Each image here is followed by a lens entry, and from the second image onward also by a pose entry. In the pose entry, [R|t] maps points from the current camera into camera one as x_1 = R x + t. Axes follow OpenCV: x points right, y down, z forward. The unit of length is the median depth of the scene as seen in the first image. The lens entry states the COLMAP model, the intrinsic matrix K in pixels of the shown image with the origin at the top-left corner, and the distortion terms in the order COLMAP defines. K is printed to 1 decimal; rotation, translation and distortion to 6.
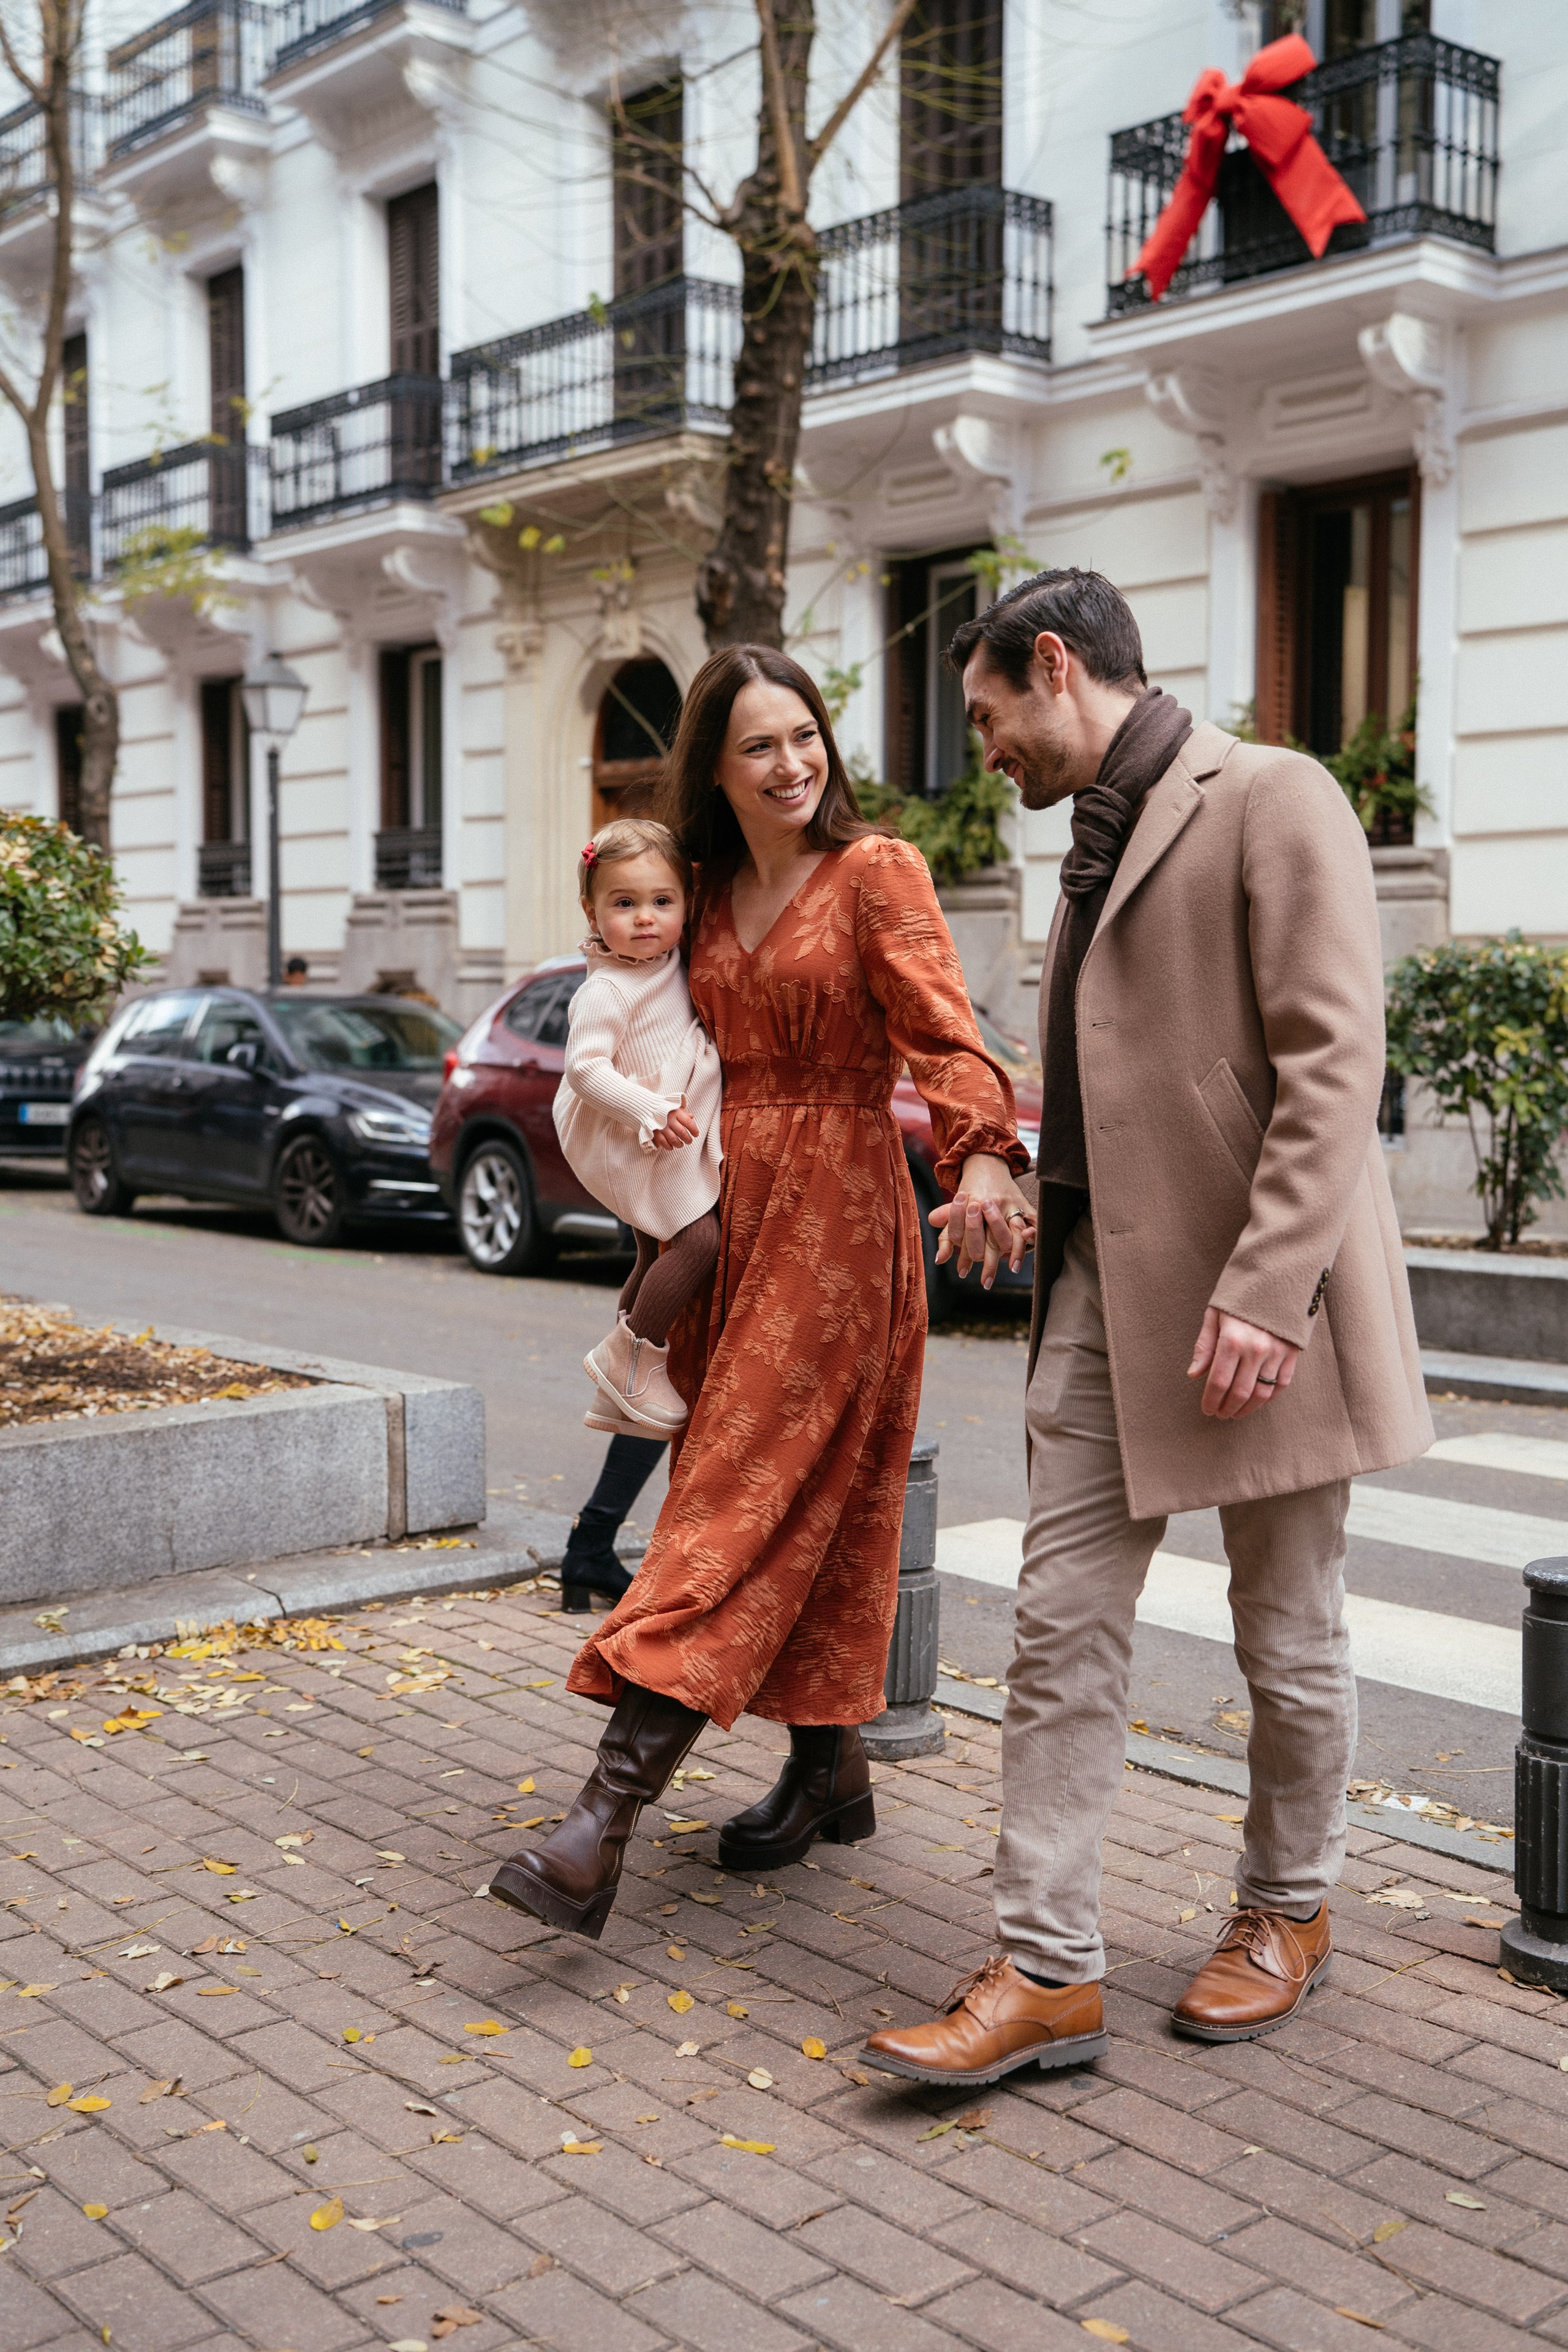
lens RADIAL K [[2428.9, 0, 781.7], [0, 2428.9, 1181.6], [0, 0, 1]] dist [-0.013758, 0.000000]
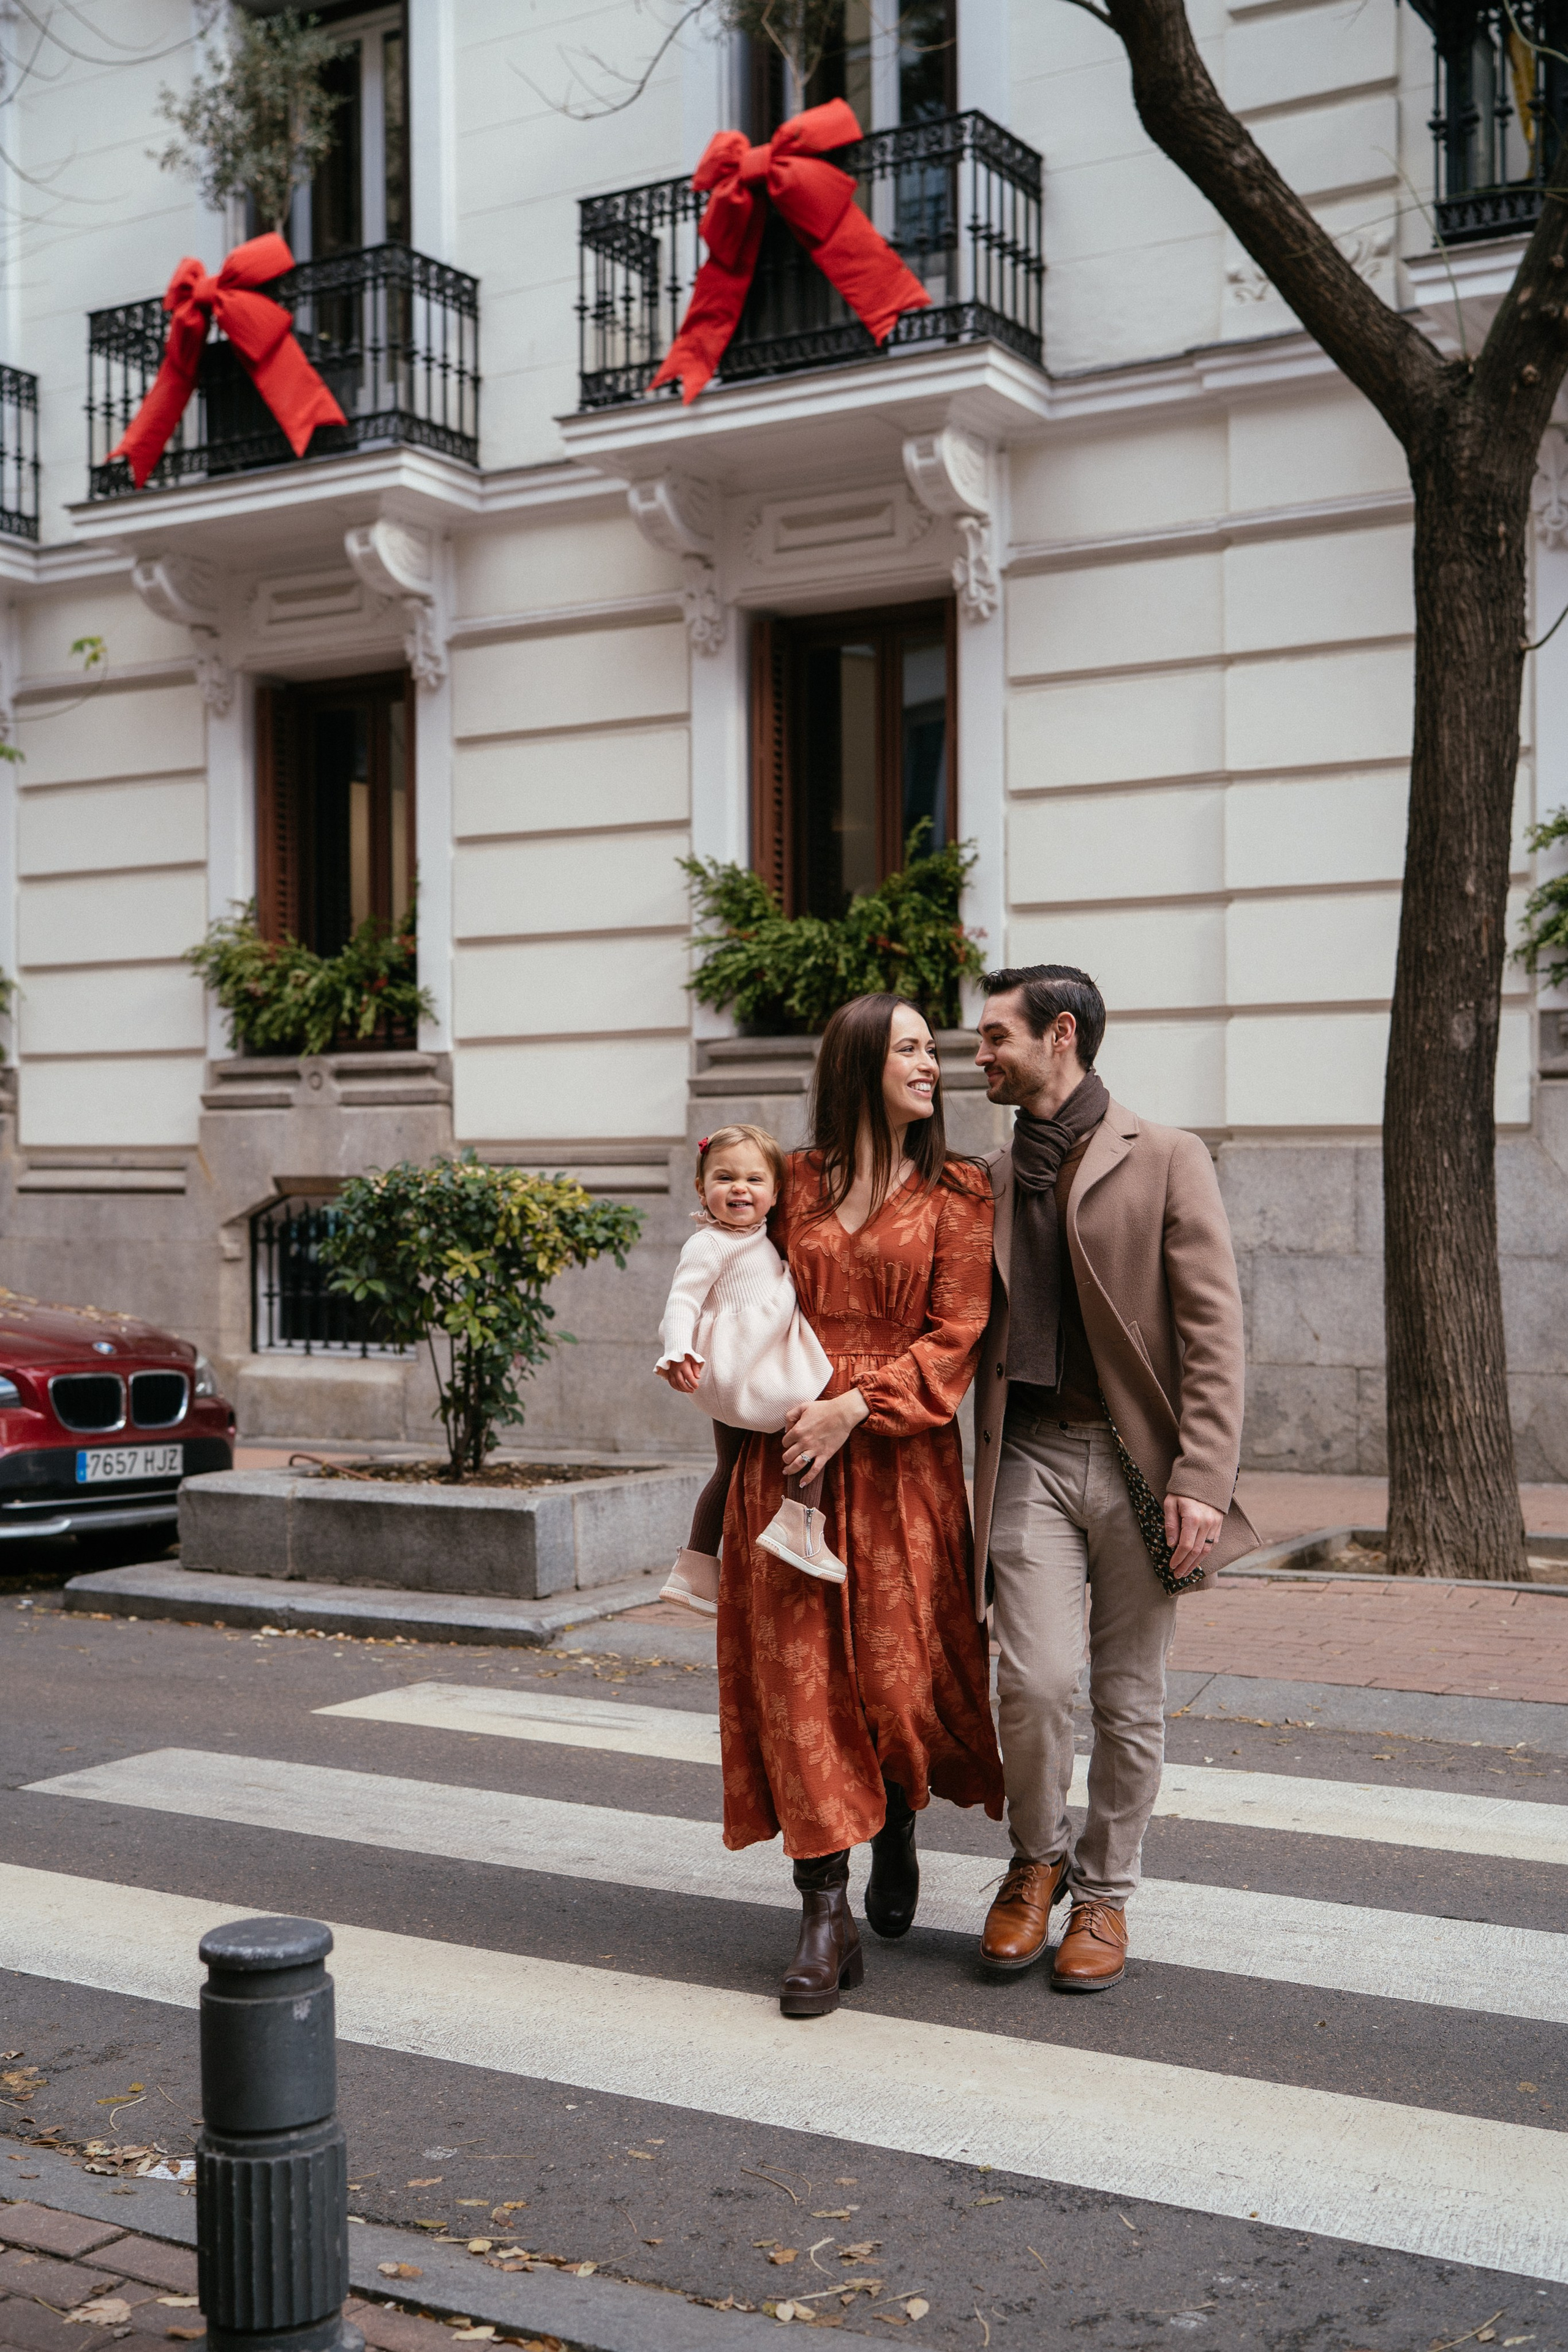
lens RADIAL K [[2428.9, 0, 795.4], [0, 2428.9, 1168.8], [0, 0, 1]] dist [-0.013758, 0.000000]
pose [[0.949172, -0.011395, 0.314551, 0.098402], [0.031561, 0.997754, -0.059091, -0.028025], [-0.313171, 0.066015, 0.947400, 0.022621]]
